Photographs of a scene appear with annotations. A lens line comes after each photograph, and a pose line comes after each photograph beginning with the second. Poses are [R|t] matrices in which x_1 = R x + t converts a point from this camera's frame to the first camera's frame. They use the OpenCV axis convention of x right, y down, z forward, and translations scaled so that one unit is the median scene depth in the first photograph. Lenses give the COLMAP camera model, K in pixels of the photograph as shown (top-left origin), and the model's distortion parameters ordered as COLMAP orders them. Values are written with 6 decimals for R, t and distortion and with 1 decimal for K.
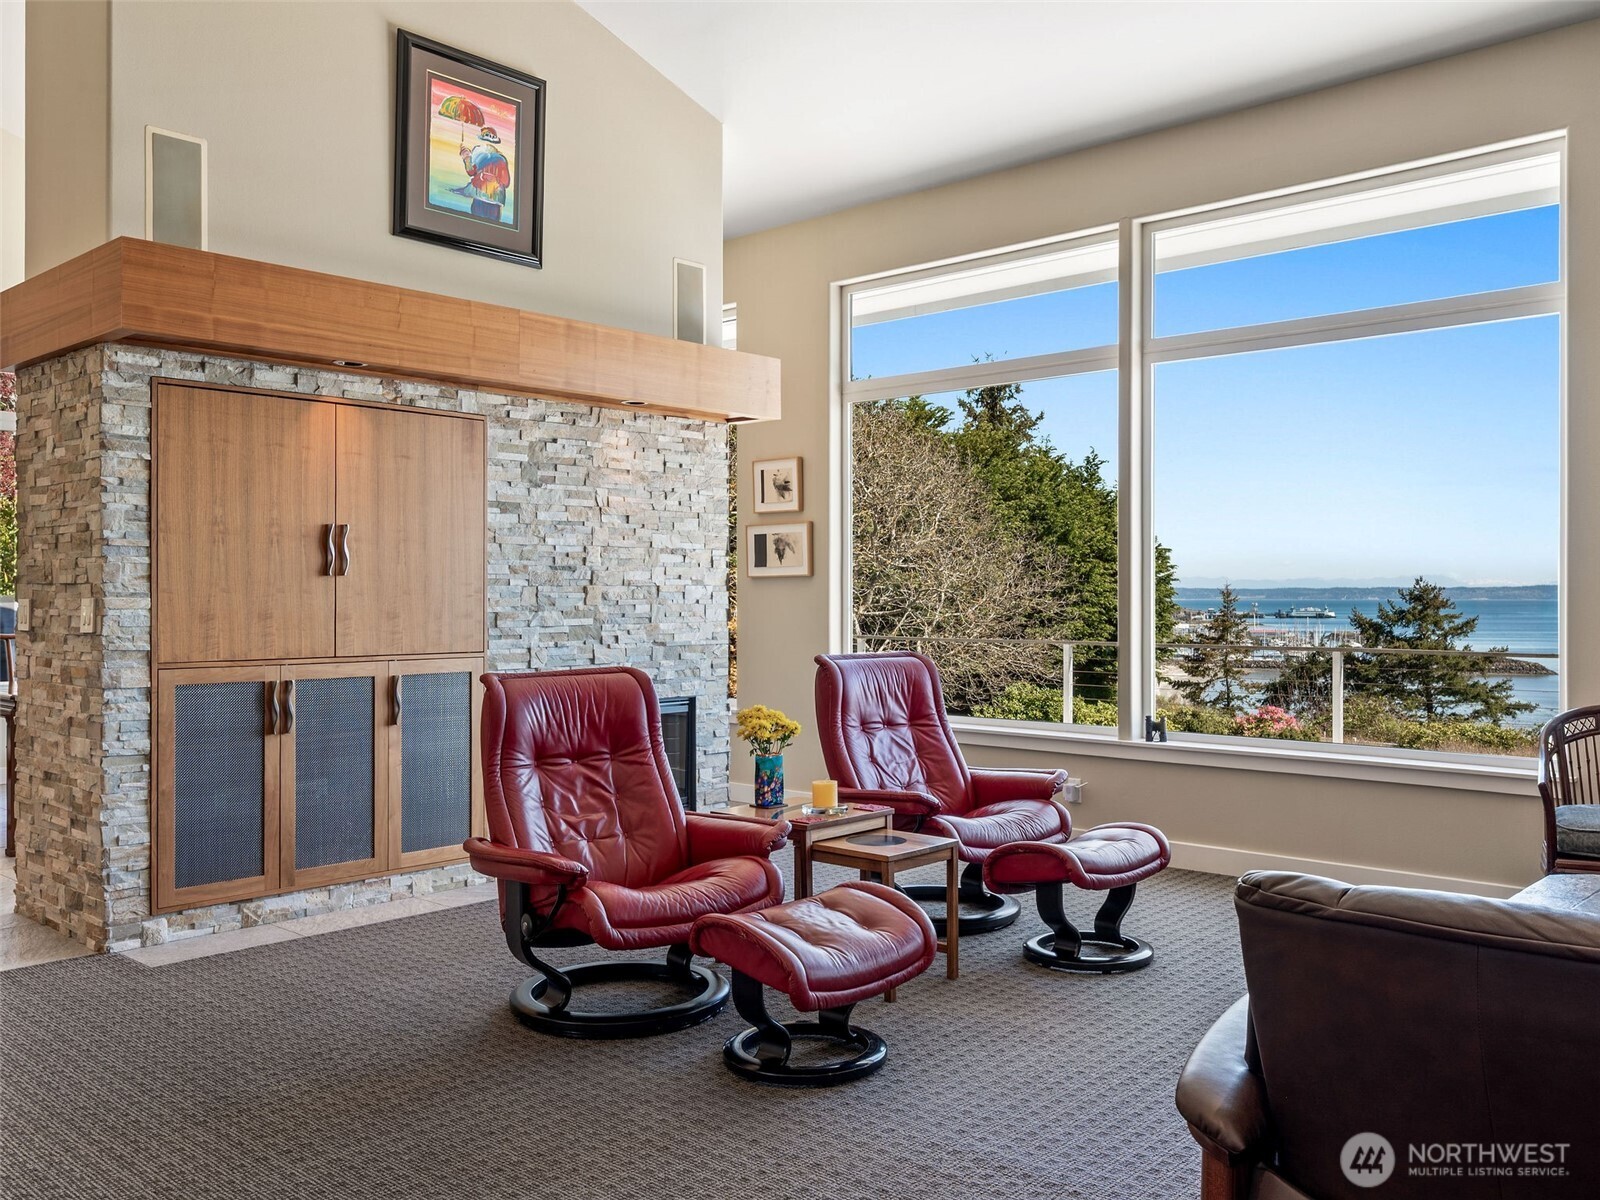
lens RADIAL K [[1345.7, 0, 807.1], [0, 1345.7, 592.8], [0, 0, 1]] dist [-0.002188, 0.003650]
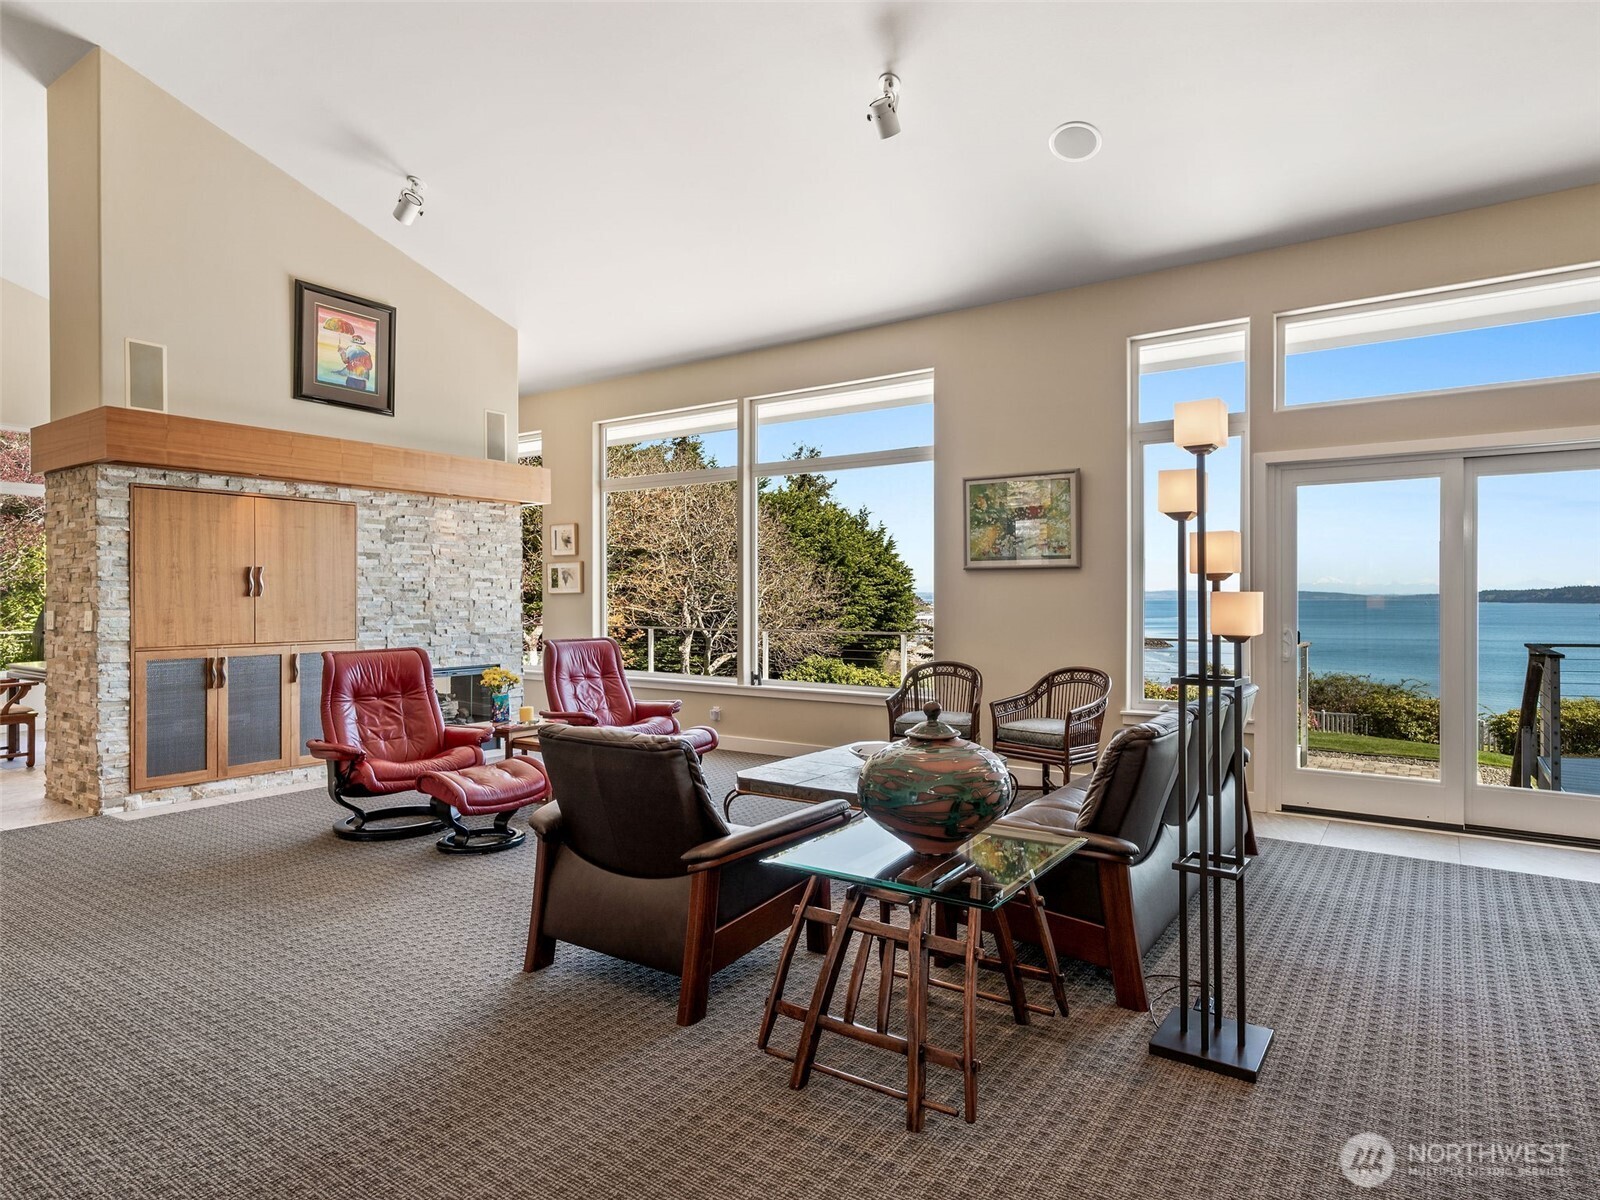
lens RADIAL K [[906.4, 0, 836.8], [0, 906.4, 598.6], [0, 0, 1]] dist [0.006150, 0.000938]
pose [[0.988282, -0.002208, 0.152625, 0.191555], [0.001783, 0.999994, 0.002923, -0.010873], [-0.152630, -0.002617, 0.988280, -0.244771]]
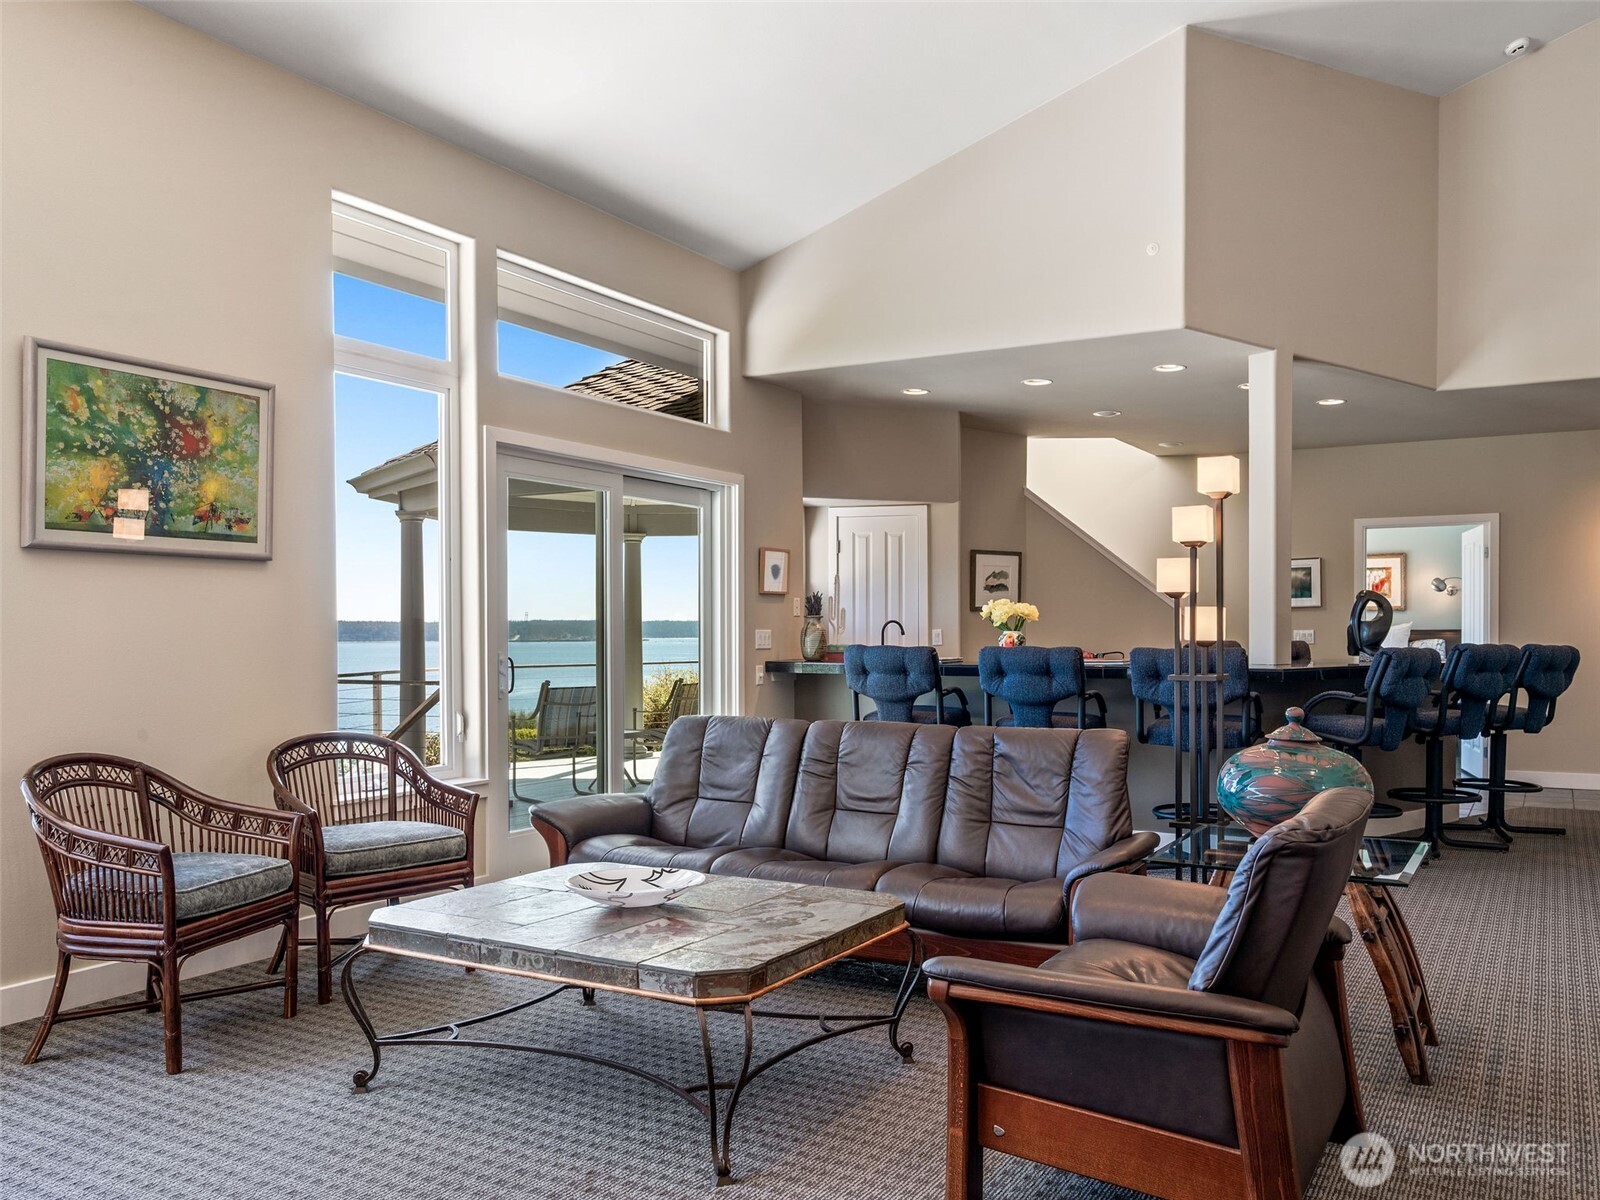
lens RADIAL K [[1257.8, 0, 839.5], [0, 1257.8, 649.9], [0, 0, 1]] dist [0.010498, 0.007002]
pose [[-0.234370, -0.013972, 0.972047, -0.248679], [-0.000607, 0.999899, 0.014226, 0.002744], [-0.972147, 0.002744, -0.234355, 0.561982]]
